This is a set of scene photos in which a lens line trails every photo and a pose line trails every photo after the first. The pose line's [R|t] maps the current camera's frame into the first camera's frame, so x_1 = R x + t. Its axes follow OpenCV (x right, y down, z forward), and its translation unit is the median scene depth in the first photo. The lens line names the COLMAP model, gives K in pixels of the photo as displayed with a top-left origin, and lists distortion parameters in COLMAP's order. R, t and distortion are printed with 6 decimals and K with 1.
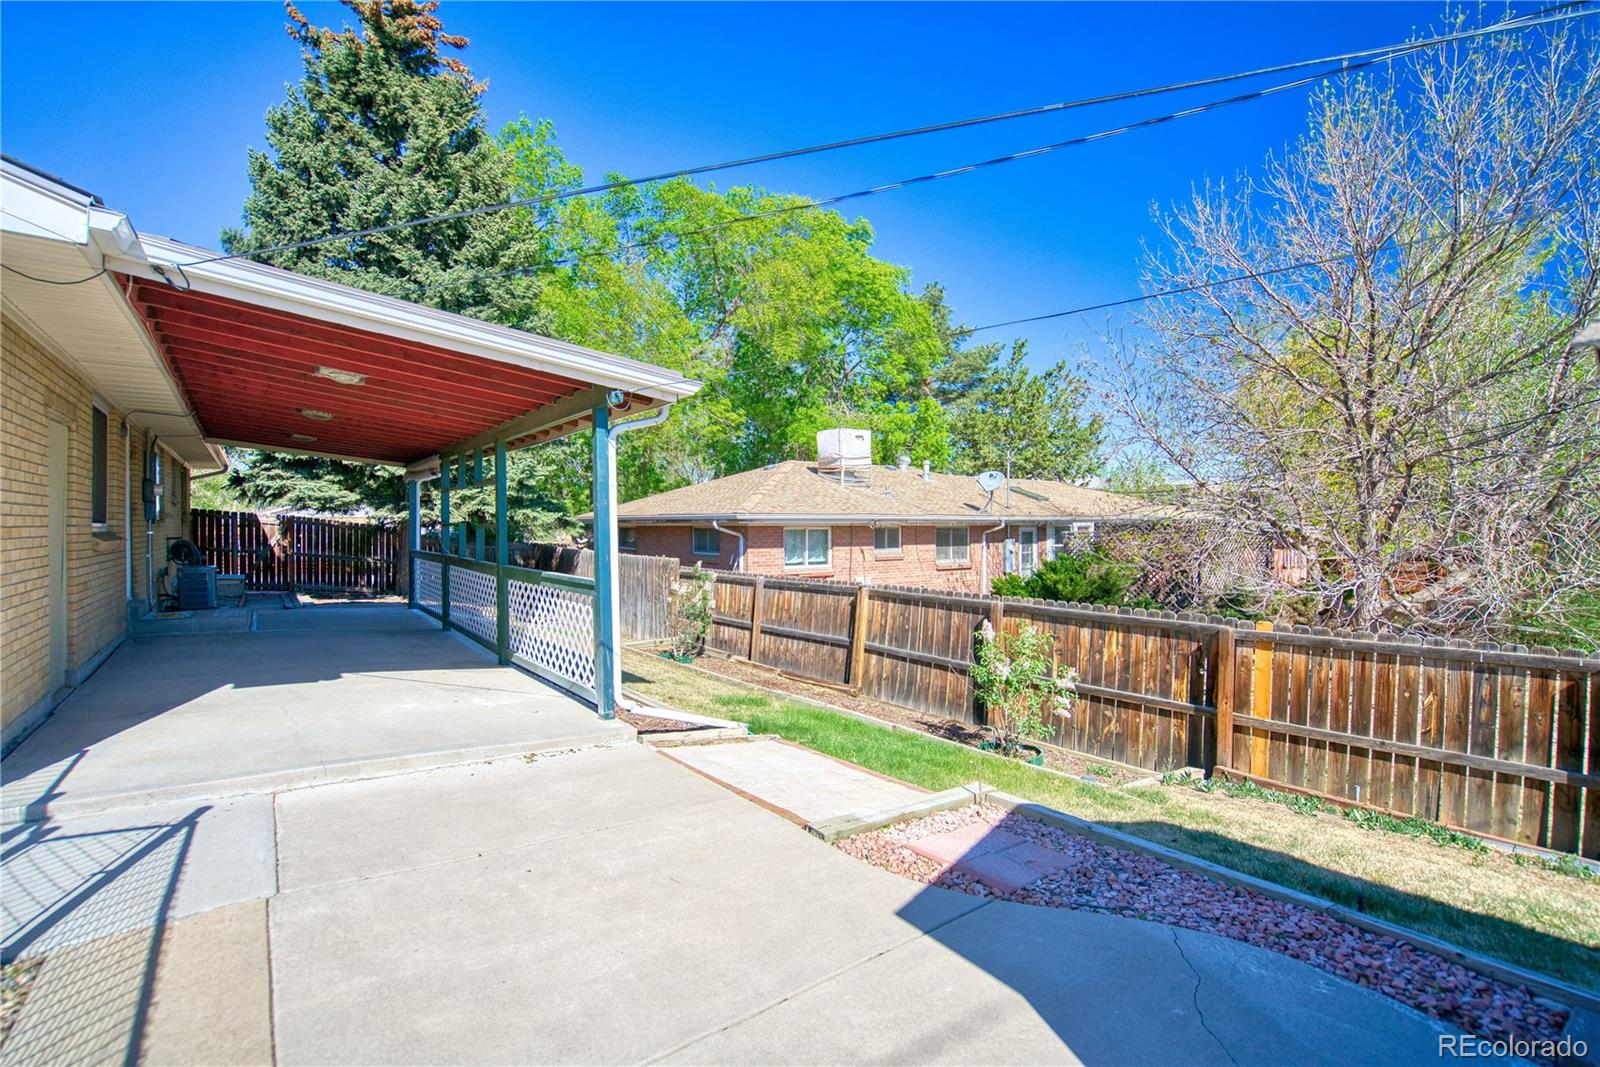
lens RADIAL K [[737.7, 0, 792.9], [0, 737.7, 534.0], [0, 0, 1]] dist [-0.043496, 0.013707]
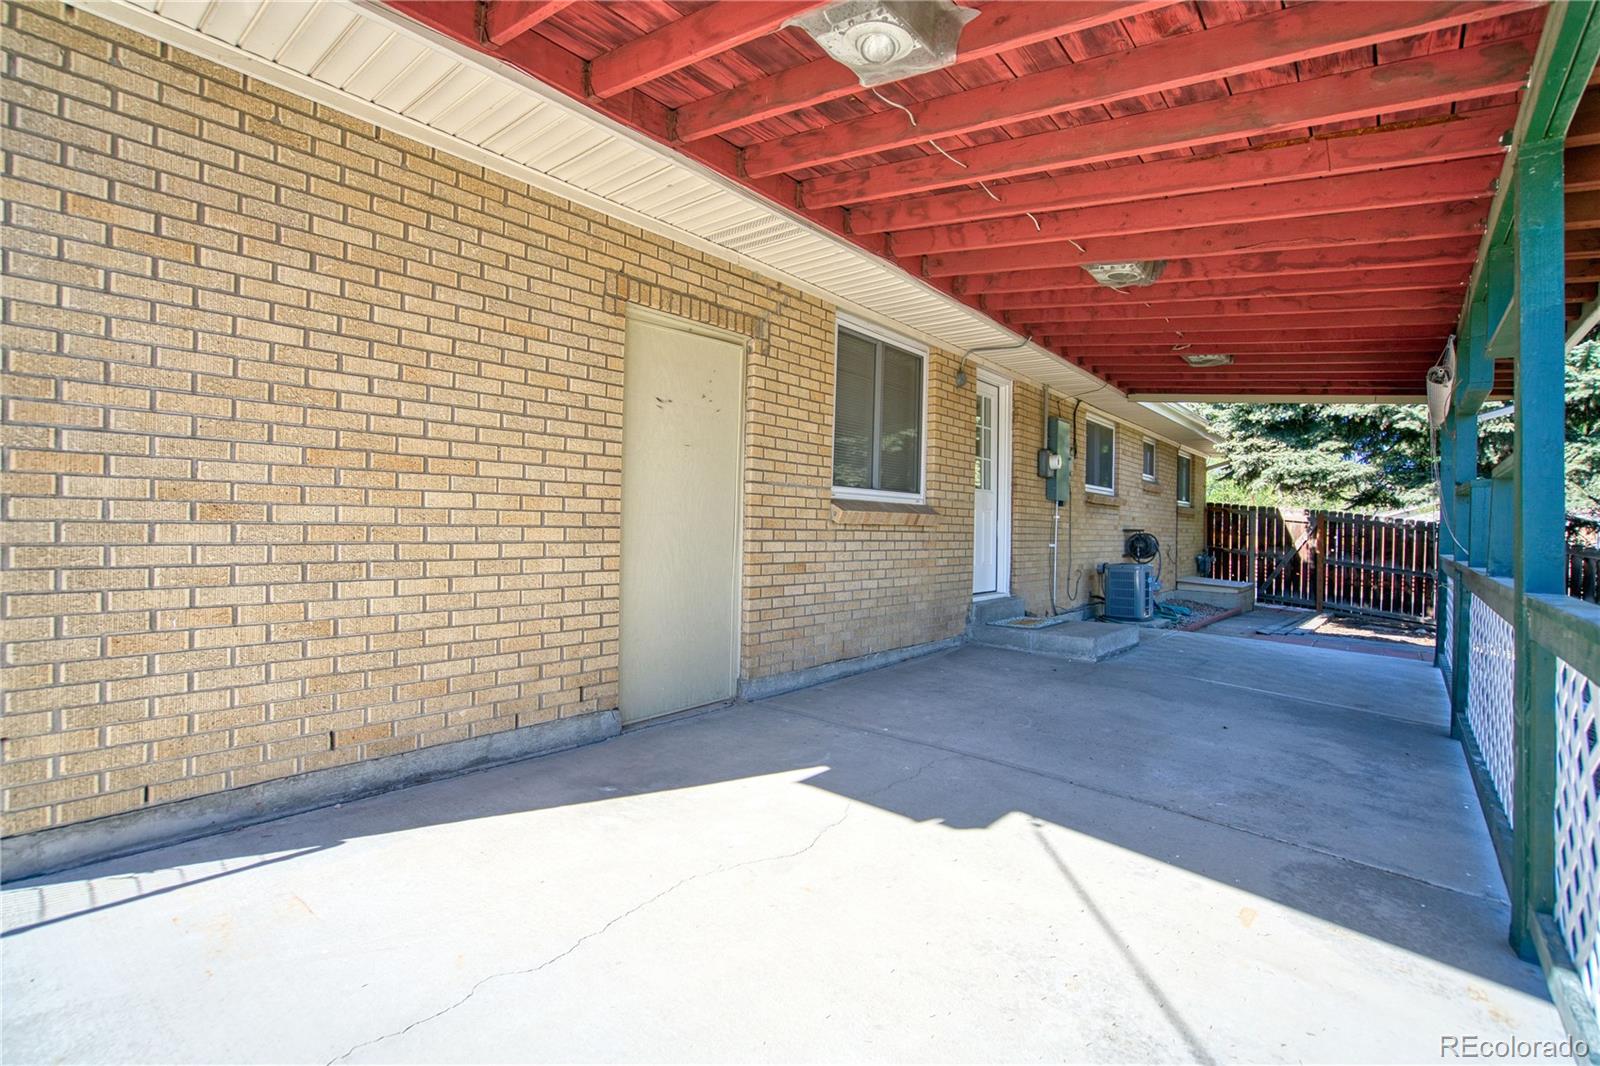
lens RADIAL K [[737.7, 0, 799.6], [0, 737.7, 529.4], [0, 0, 1]] dist [-0.043496, 0.013707]
pose [[0.236784, 0.009567, -0.971515, -0.108735], [-0.033442, 0.999439, 0.001691, 0.013789], [0.970987, 0.032089, 0.236971, 0.359566]]
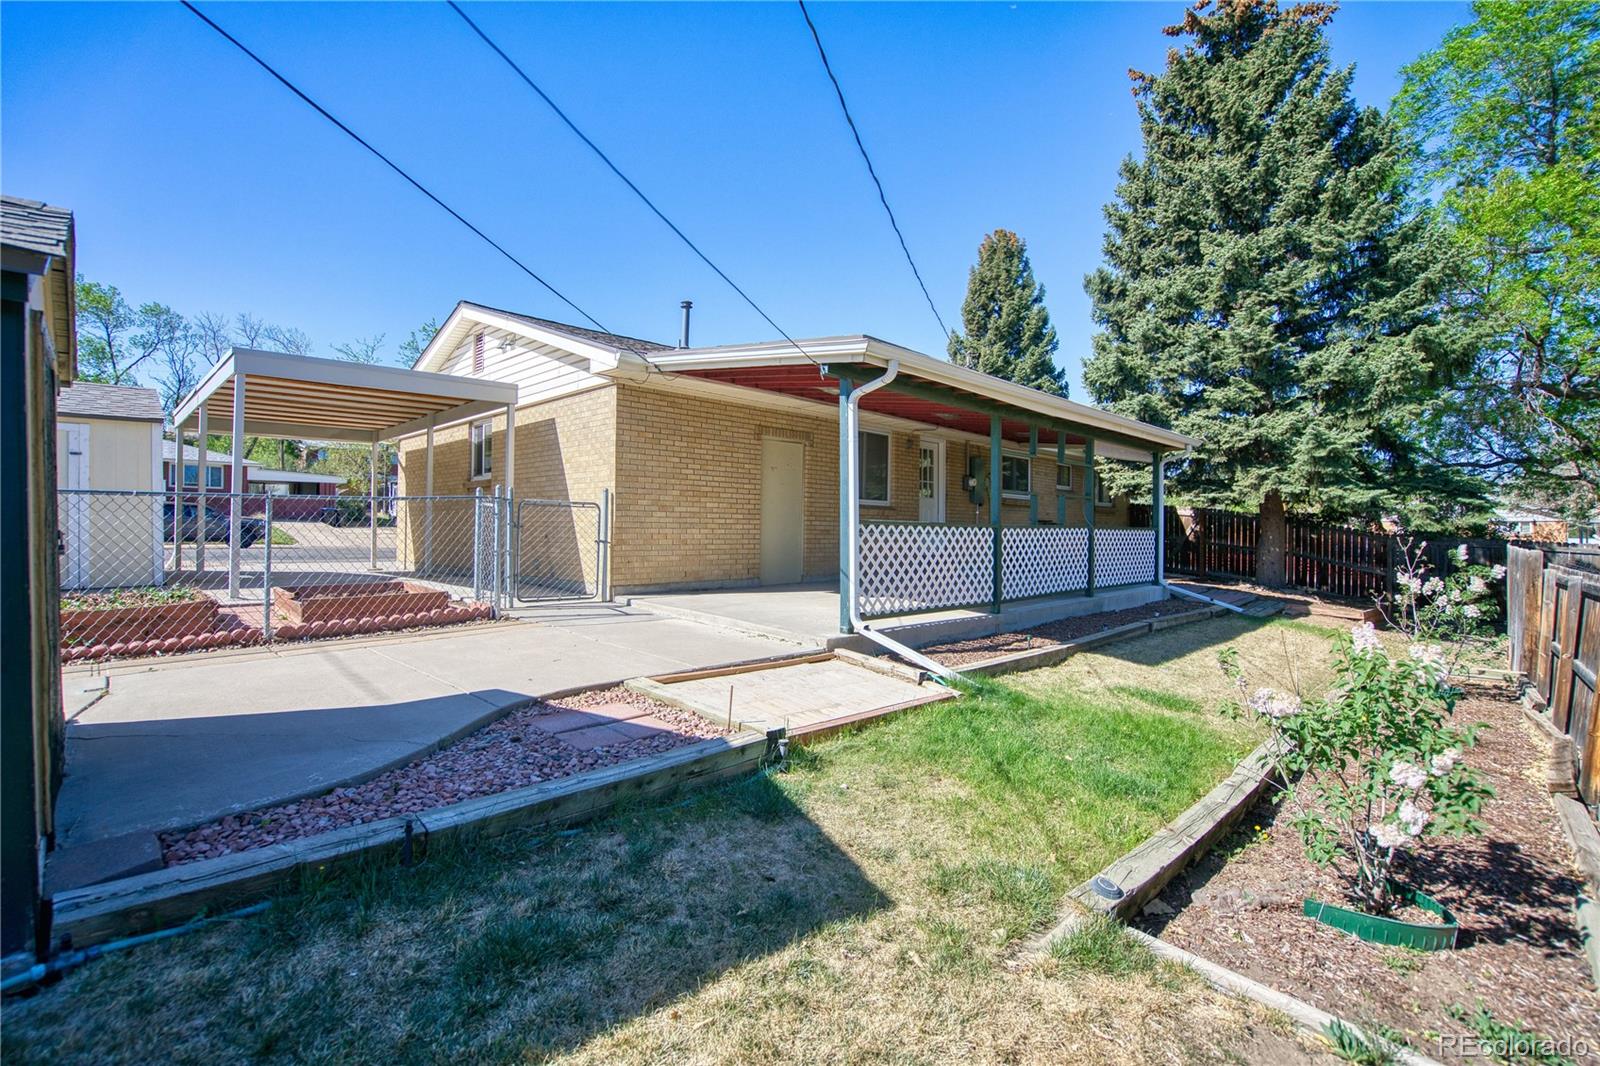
lens RADIAL K [[737.7, 0, 797.9], [0, 737.7, 538.3], [0, 0, 1]] dist [-0.043496, 0.013707]
pose [[0.151657, 0.008699, -0.988395, 0.366964], [-0.022862, 0.999725, 0.005290, 0.035202], [0.988169, 0.021794, 0.151814, 0.284496]]
